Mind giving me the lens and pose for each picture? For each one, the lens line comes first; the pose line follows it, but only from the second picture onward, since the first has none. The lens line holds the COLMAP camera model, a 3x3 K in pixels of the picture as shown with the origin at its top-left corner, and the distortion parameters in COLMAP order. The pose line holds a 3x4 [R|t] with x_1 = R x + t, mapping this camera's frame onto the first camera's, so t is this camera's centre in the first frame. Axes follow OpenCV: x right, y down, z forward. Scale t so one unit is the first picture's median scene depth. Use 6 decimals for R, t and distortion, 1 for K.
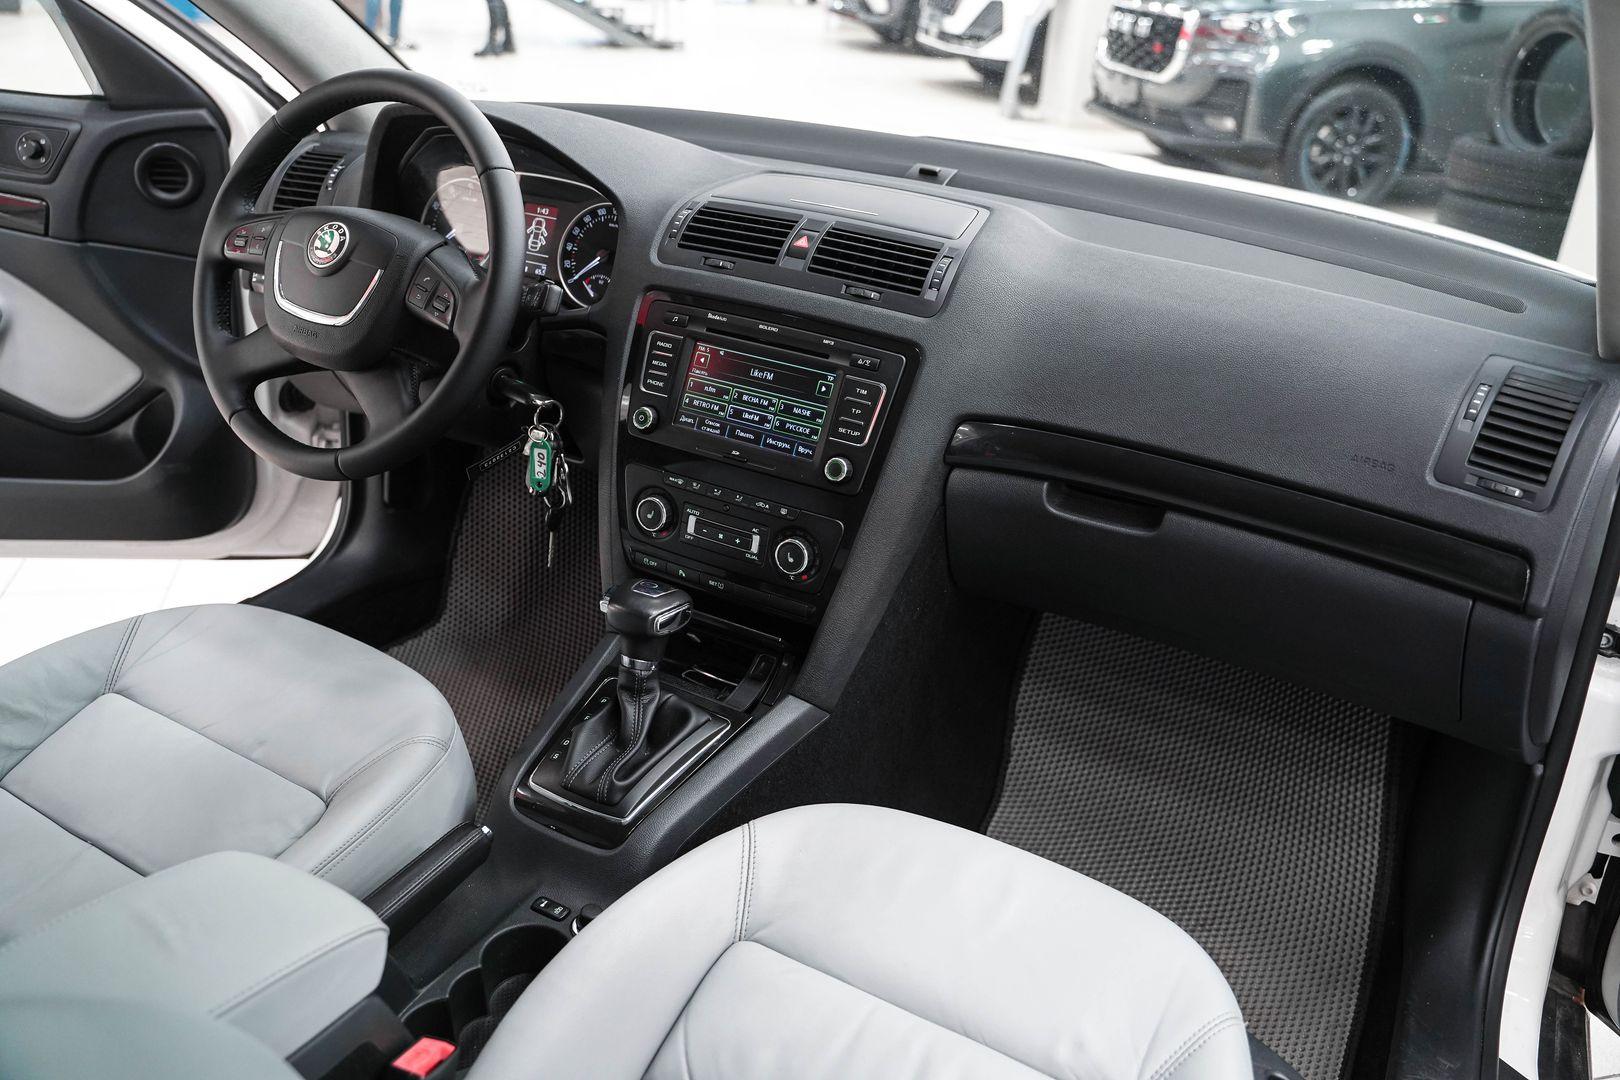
lens RADIAL K [[1319.1, 0, 806.8], [0, 1319.1, 537.4], [0, 0, 1]] dist [-0.116240, 0.091281]
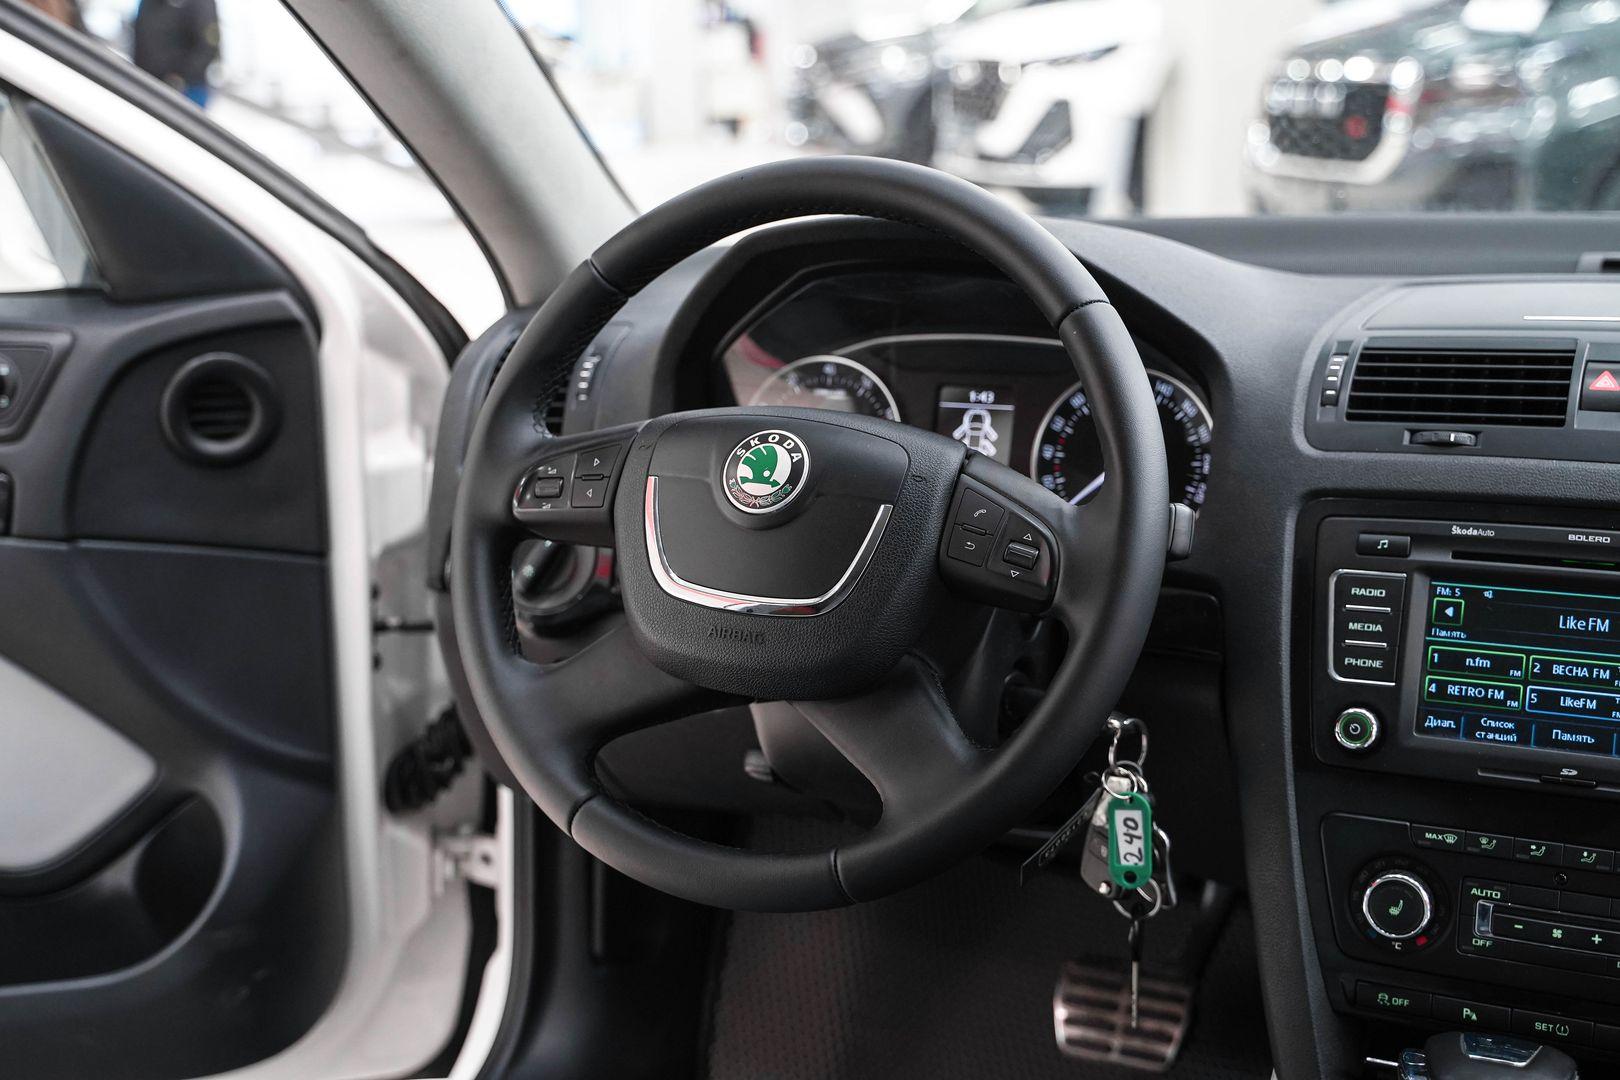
lens RADIAL K [[2028.3, 0, 826.8], [0, 2028.3, 520.0], [0, 0, 1]] dist [0.044388, 0.000000]
pose [[0.992780, -0.109351, 0.049290, -0.361682], [0.117134, 0.972332, -0.202116, -0.029471], [-0.025825, 0.206431, 0.978120, 0.160602]]
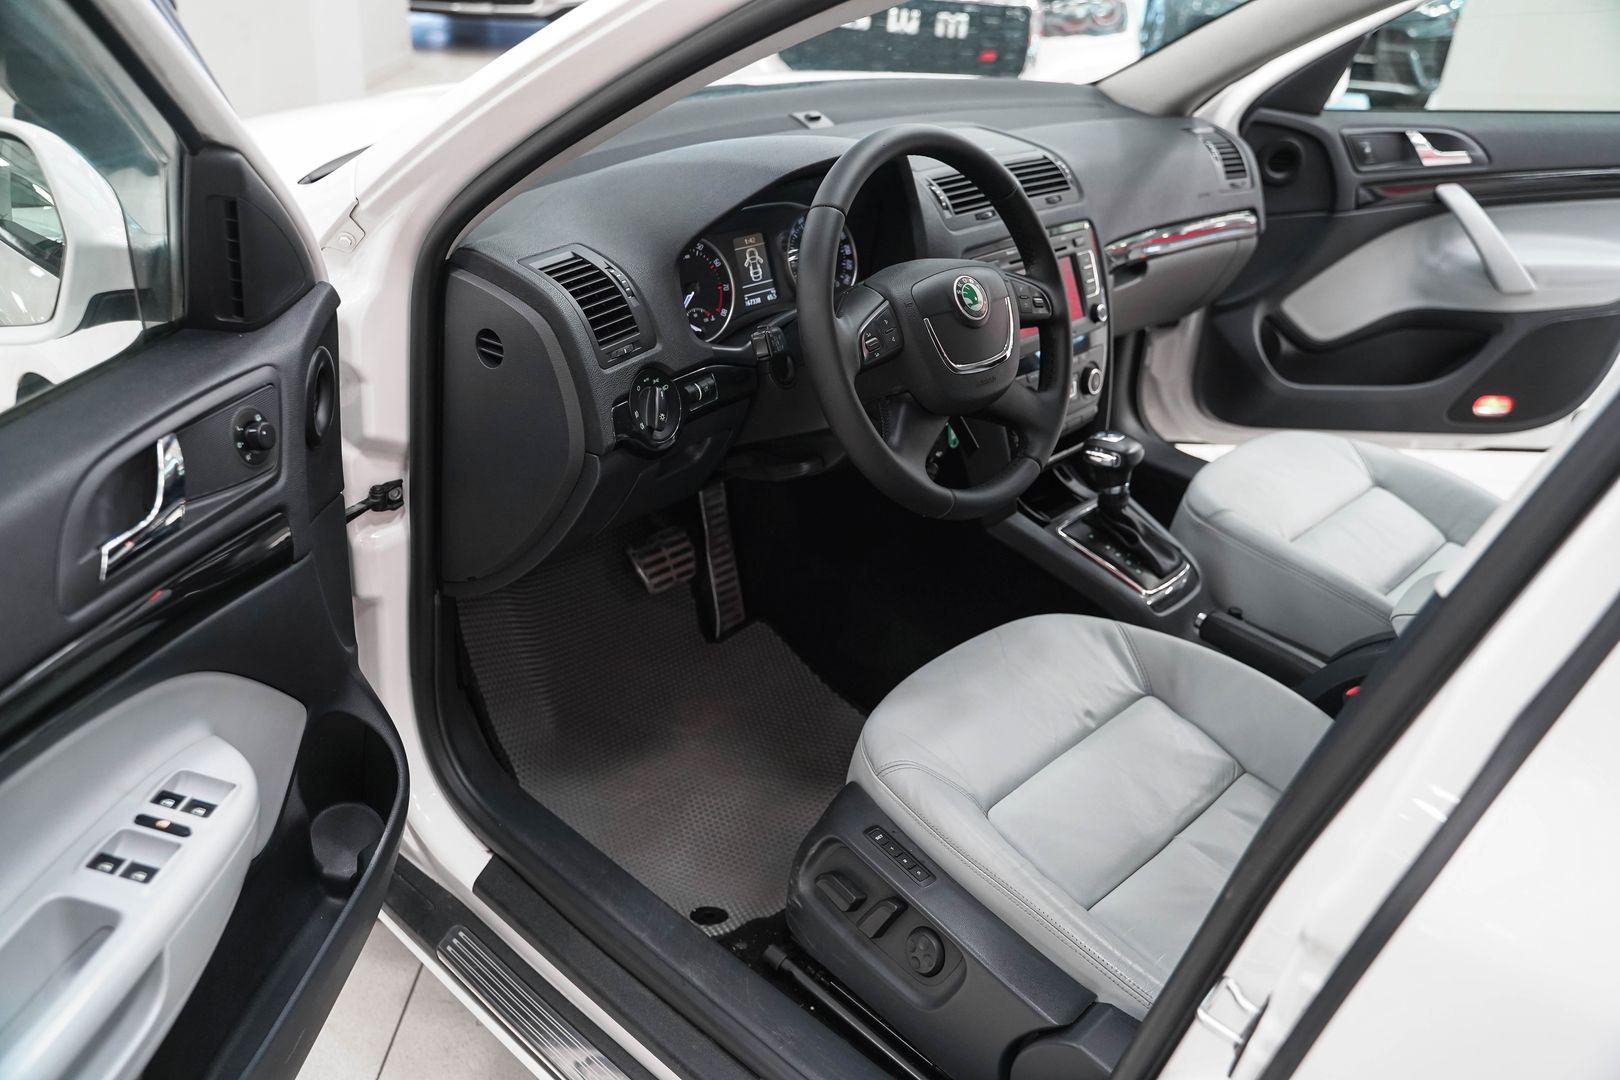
lens RADIAL K [[1319.1, 0, 817.6], [0, 1319.1, 540.1], [0, 0, 1]] dist [-0.116240, 0.091281]
pose [[0.260883, -0.501912, 0.824636, -1.300636], [0.374436, 0.839954, 0.392778, -0.493974], [-0.889796, 0.206304, 0.407064, 0.662339]]
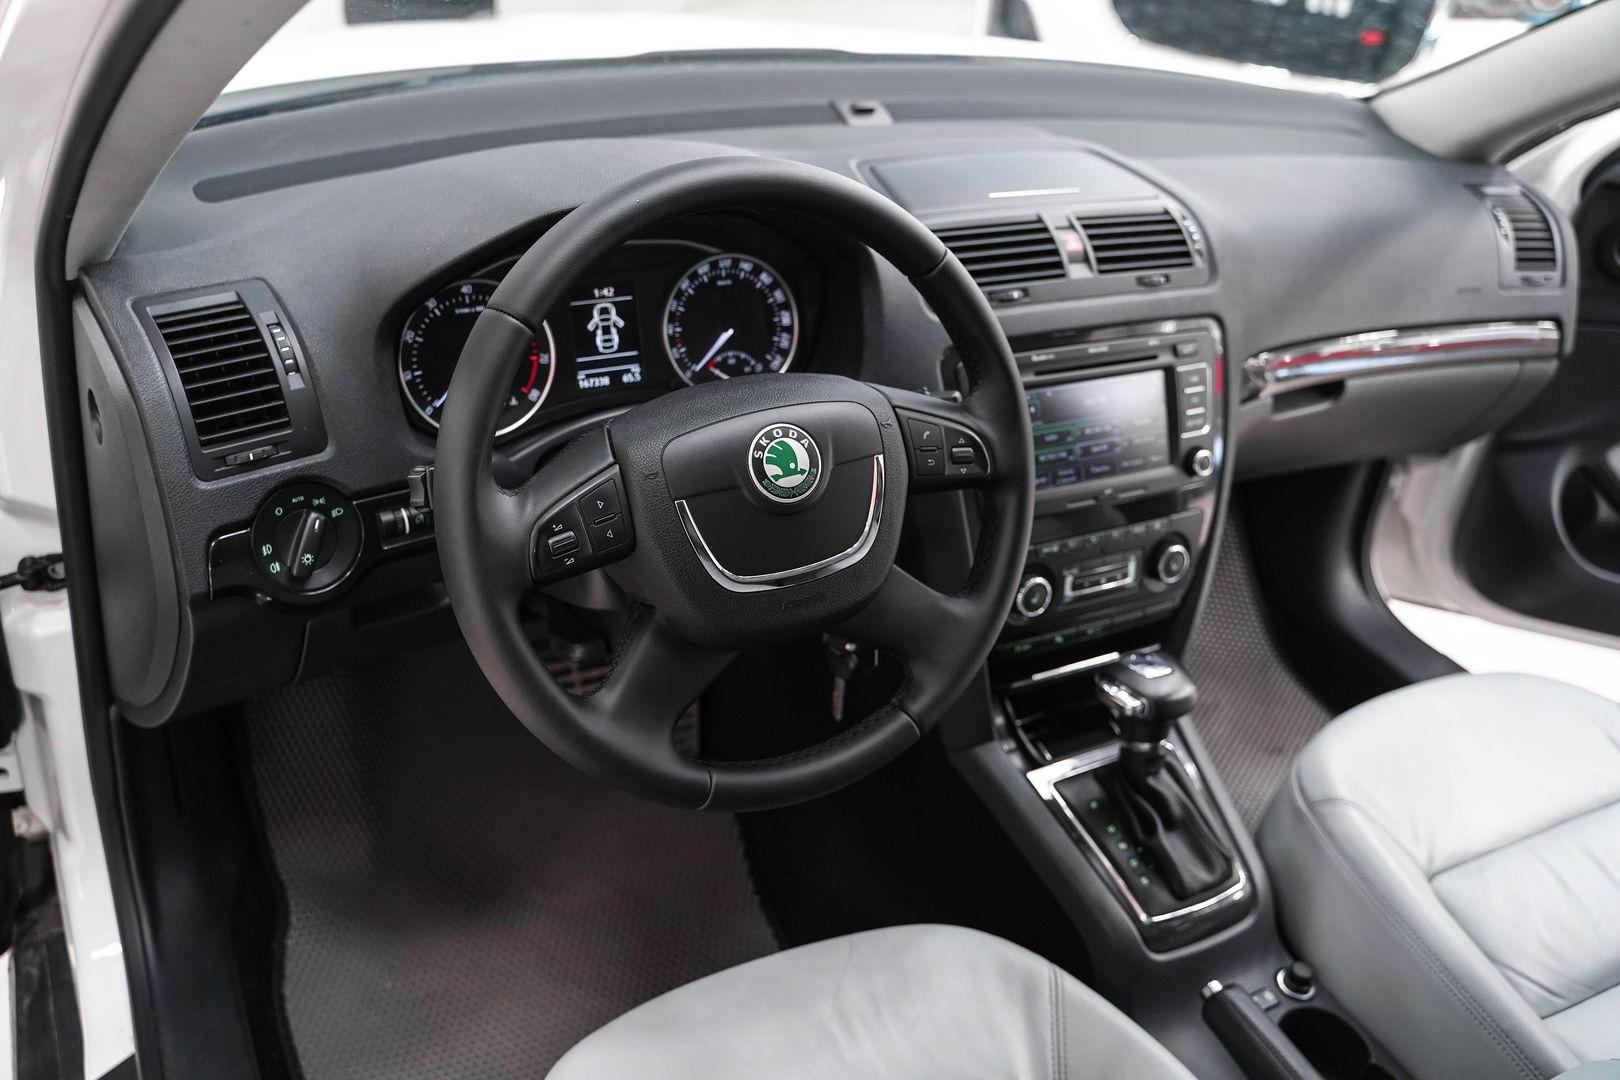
lens RADIAL K [[1319.1, 0, 796.2], [0, 1319.1, 545.0], [0, 0, 1]] dist [-0.116240, 0.091281]
pose [[0.577507, -0.450706, 0.680699, -0.761545], [0.306732, 0.892495, 0.330709, -0.372226], [-0.756573, 0.017805, 0.653667, 0.538197]]
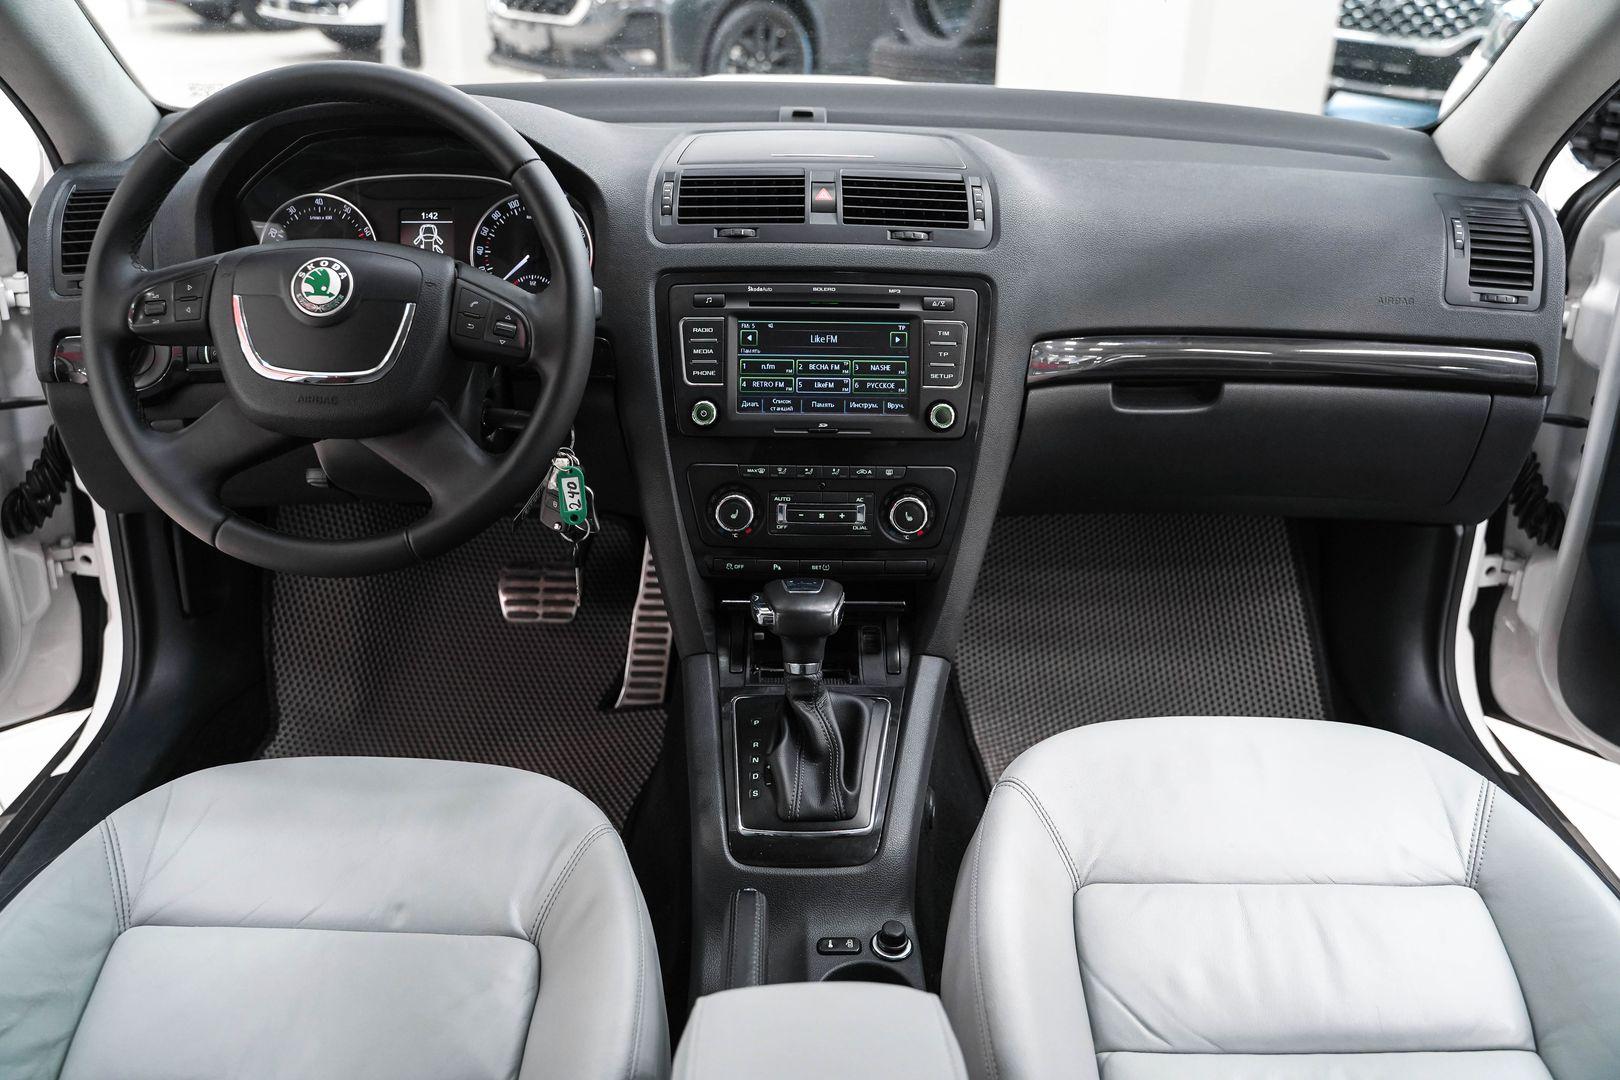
lens RADIAL K [[1319.1, 0, 808.3], [0, 1319.1, 534.6], [0, 0, 1]] dist [-0.116240, 0.091281]
pose [[0.871375, -0.260488, 0.415754, -0.447288], [0.247040, 0.965100, 0.086907, -0.068909], [-0.423882, 0.026979, 0.905315, 0.143202]]
